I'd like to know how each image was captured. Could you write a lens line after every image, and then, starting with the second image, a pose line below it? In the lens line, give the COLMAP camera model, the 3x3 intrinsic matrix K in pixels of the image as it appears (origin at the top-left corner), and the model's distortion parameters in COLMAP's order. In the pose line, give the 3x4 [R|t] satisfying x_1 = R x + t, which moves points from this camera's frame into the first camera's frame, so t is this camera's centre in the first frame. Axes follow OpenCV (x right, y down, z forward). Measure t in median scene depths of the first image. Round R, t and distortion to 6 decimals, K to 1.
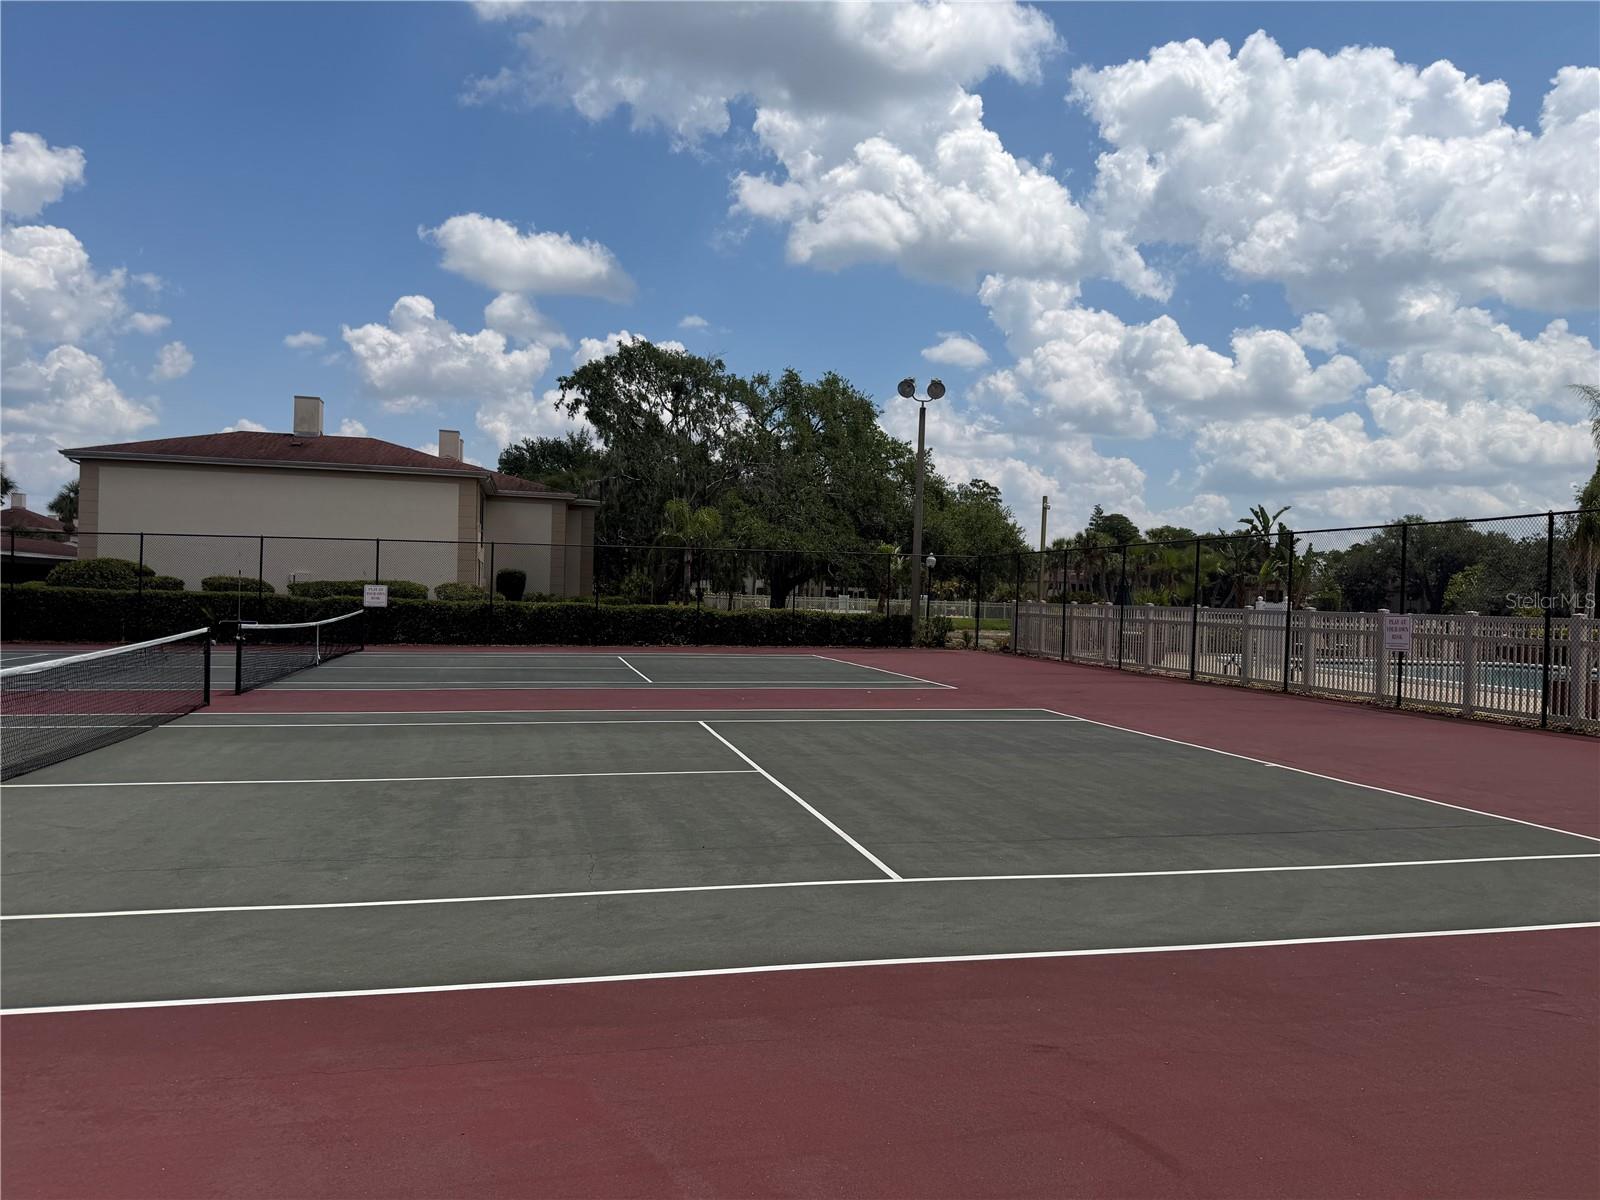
lens RADIAL K [[1124.8, 0, 801.0], [0, 1124.8, 602.2], [0, 0, 1]] dist [0.008592, 0.001861]
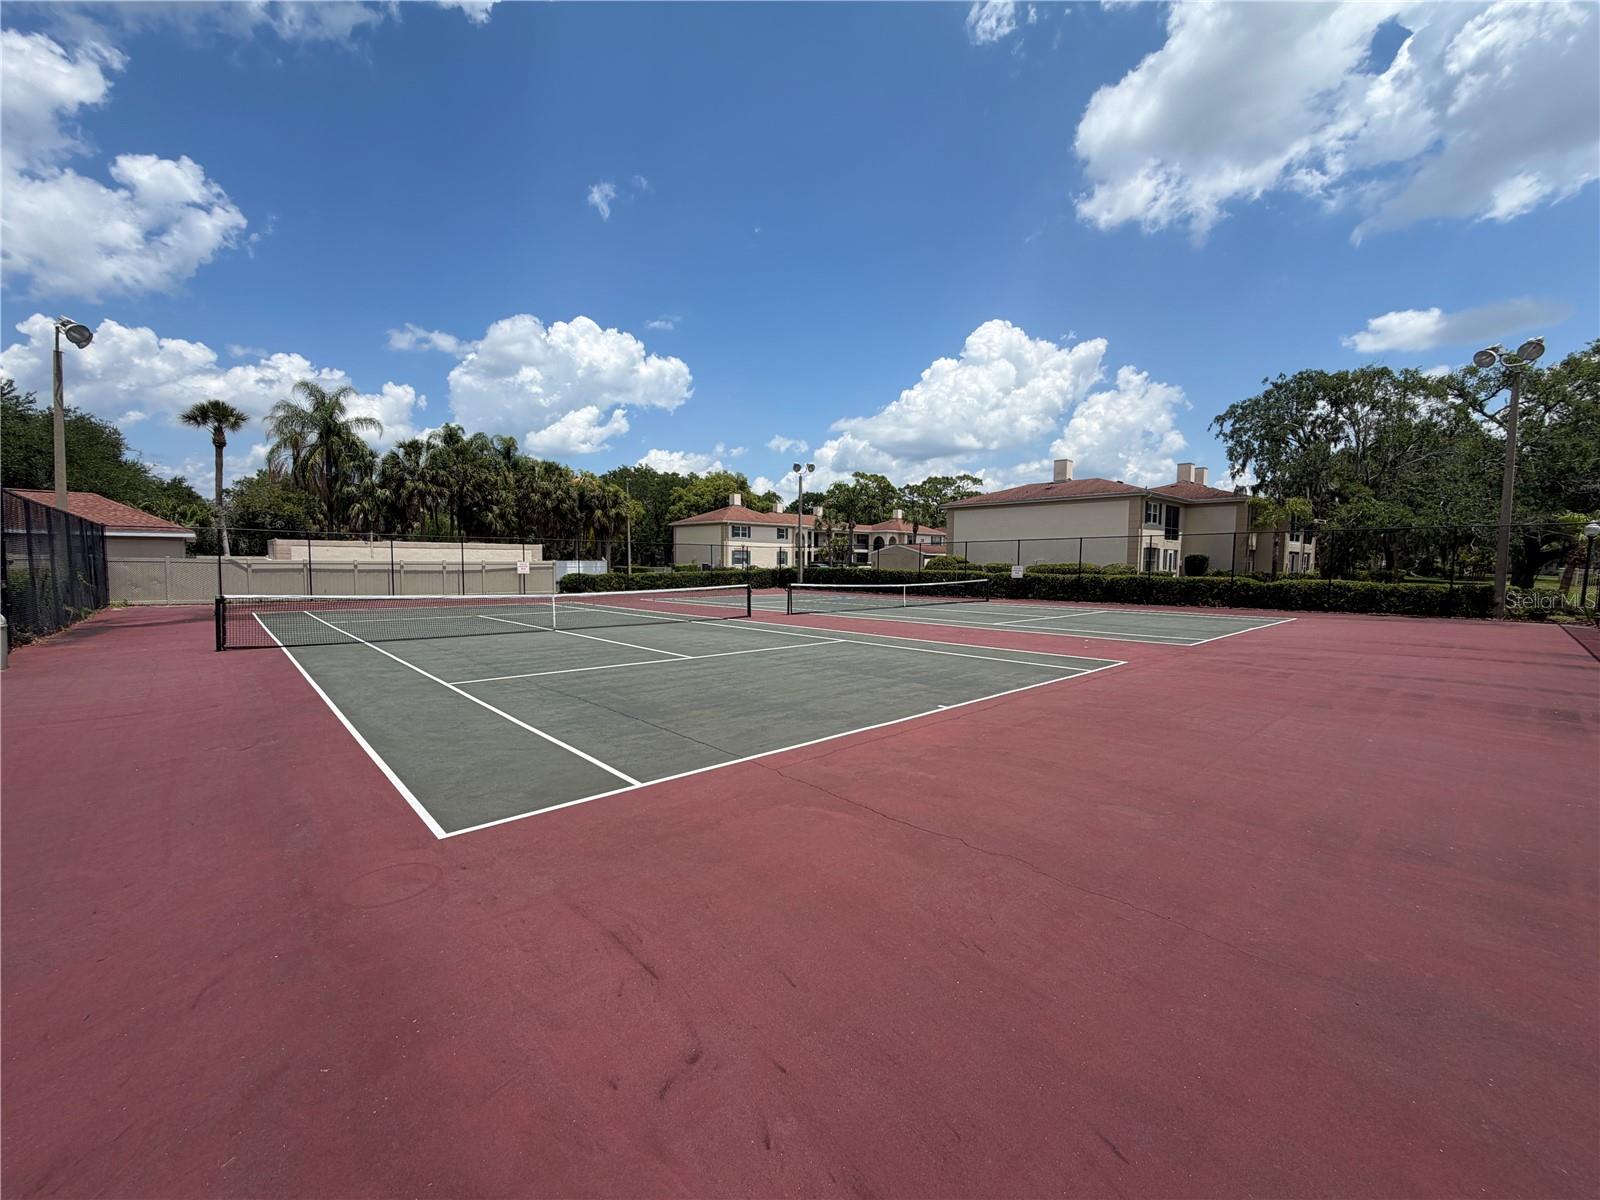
lens RADIAL K [[639.5, 0, 800.8], [0, 639.5, 598.0], [0, 0, 1]] dist [-0.000101, 0.000000]
pose [[0.484064, 0.023626, -0.874714, 0.307199], [-0.001578, 0.999657, 0.026127, 0.008966], [0.875031, -0.011267, 0.483936, 0.220805]]
